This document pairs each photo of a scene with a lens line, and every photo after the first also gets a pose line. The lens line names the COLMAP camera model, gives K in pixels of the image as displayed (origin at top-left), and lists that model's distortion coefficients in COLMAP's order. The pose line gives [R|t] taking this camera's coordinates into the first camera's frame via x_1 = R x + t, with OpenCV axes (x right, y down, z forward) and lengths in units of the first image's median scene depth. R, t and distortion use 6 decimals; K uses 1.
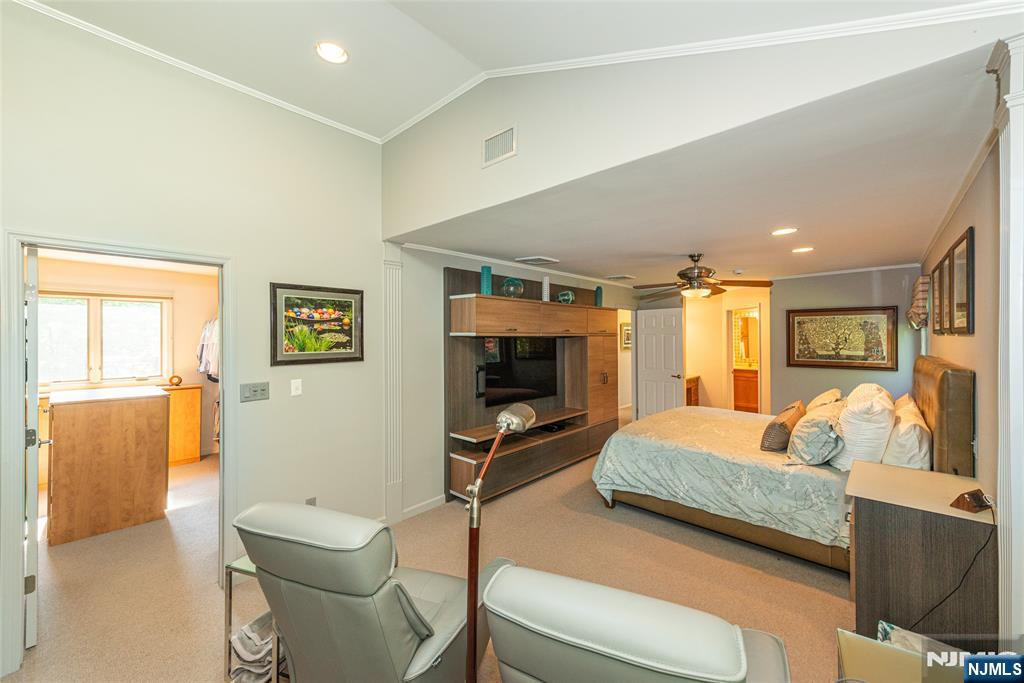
lens RADIAL K [[414.9, 0, 520.5], [0, 414.9, 339.6], [0, 0, 1]] dist [0.013082, -0.000588]
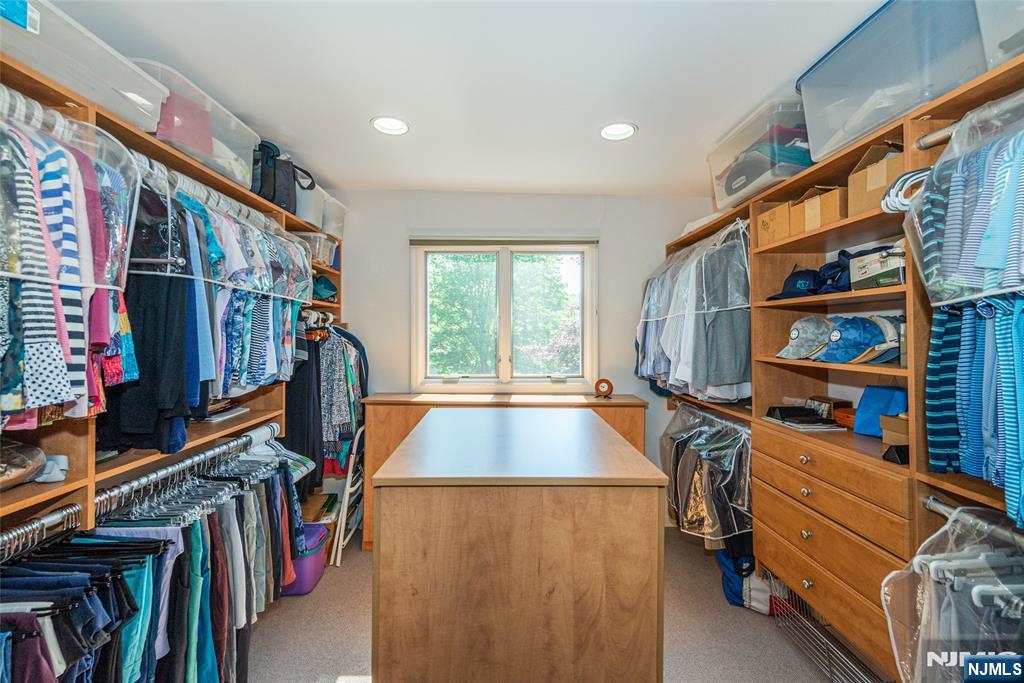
lens RADIAL K [[414.9, 0, 511.5], [0, 414.9, 335.2], [0, 0, 1]] dist [0.013082, -0.000588]
pose [[0.689547, 0.002189, -0.724238, -0.734176], [-0.003050, 0.999995, 0.000119, 0.041302], [0.724235, 0.002127, 0.689550, 0.765868]]
